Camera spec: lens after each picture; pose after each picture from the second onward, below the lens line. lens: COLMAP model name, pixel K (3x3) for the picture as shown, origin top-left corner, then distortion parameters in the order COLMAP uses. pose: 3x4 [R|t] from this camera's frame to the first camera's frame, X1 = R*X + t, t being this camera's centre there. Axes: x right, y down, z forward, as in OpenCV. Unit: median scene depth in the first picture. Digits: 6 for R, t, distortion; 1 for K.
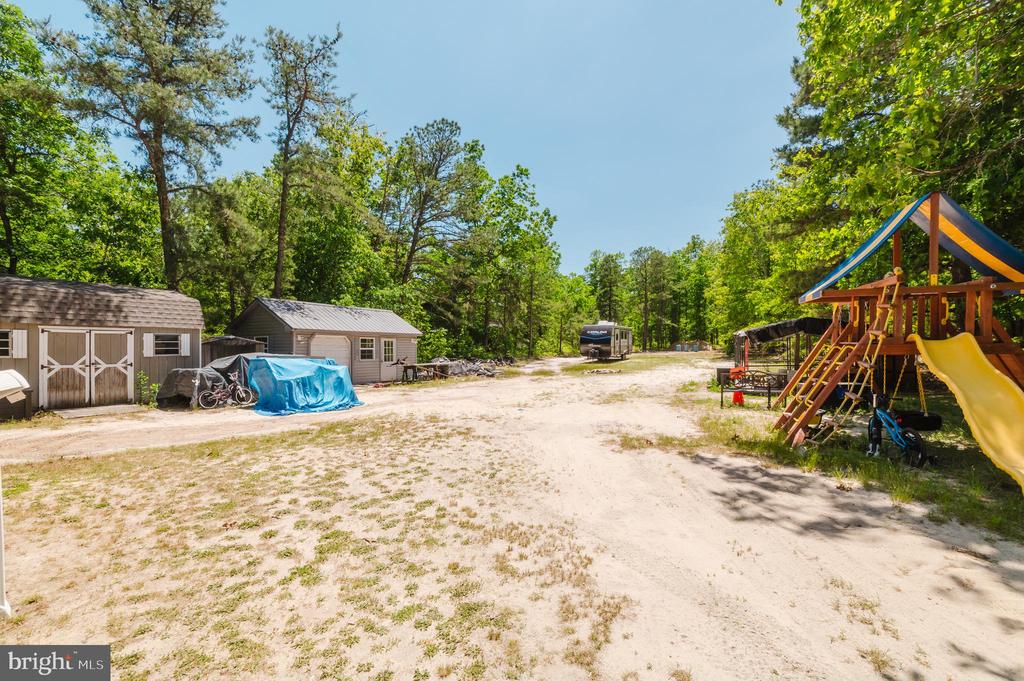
lens RADIAL K [[482.4, 0, 539.4], [0, 482.4, 362.3], [0, 0, 1]] dist [0.015273, -0.009204]
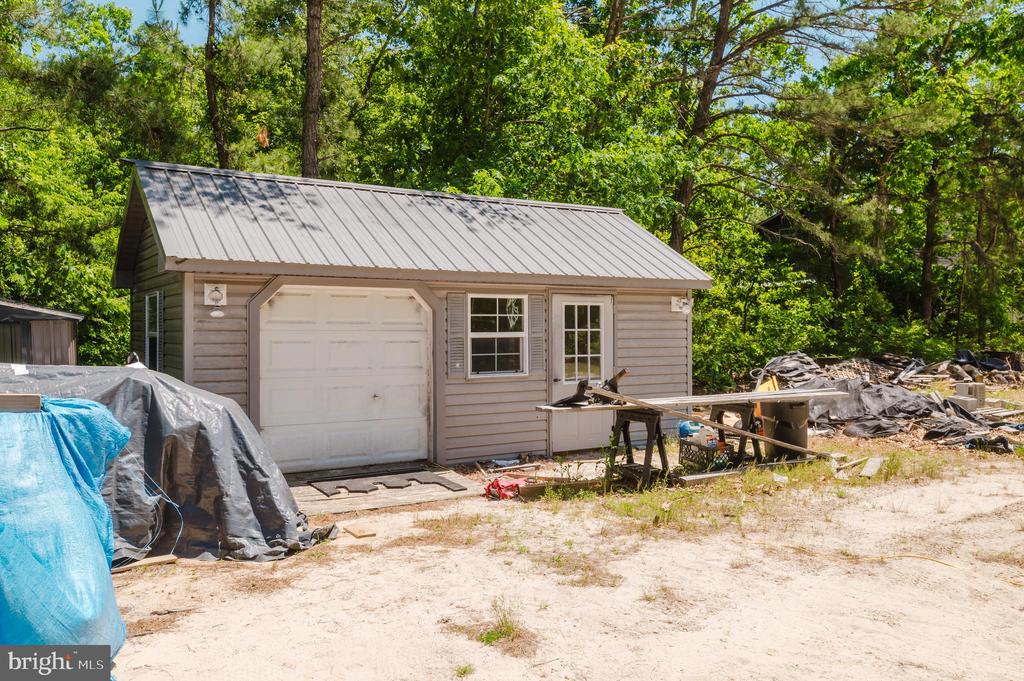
lens RADIAL K [[829.4, 0, 512.5], [0, 829.4, 335.5], [0, 0, 1]] dist [-0.010467, -0.002495]
pose [[0.856265, 0.004840, -0.516513, -0.124051], [-0.012458, 0.999859, -0.011282, -0.025764], [0.516386, 0.016095, 0.856205, 0.697066]]
